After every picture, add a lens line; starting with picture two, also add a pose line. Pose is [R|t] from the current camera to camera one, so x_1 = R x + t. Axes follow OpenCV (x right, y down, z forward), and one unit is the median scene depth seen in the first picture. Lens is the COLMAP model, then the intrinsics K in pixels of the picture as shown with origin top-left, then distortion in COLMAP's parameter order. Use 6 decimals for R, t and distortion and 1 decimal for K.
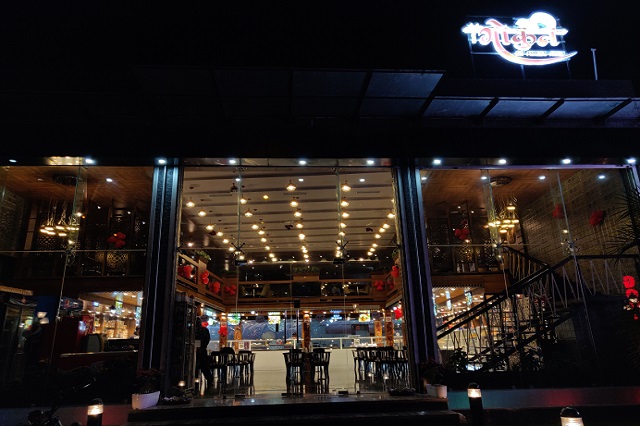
lens RADIAL K [[454.0, 0, 320.0], [0, 454.0, 213.0], [0, 0, 1]] dist [0.001859, 0.007026]
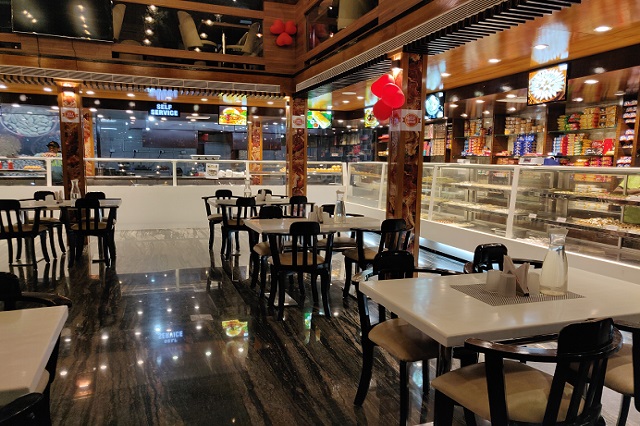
lens RADIAL K [[454.0, 0, 320.0], [0, 454.0, 213.0], [0, 0, 1]] dist [0.001859, 0.007026]
pose [[0.940796, 0.003270, 0.338959, 0.030281], [-0.137610, 0.917532, 0.373093, 0.144273], [-0.309785, -0.397648, 0.863660, 0.573255]]
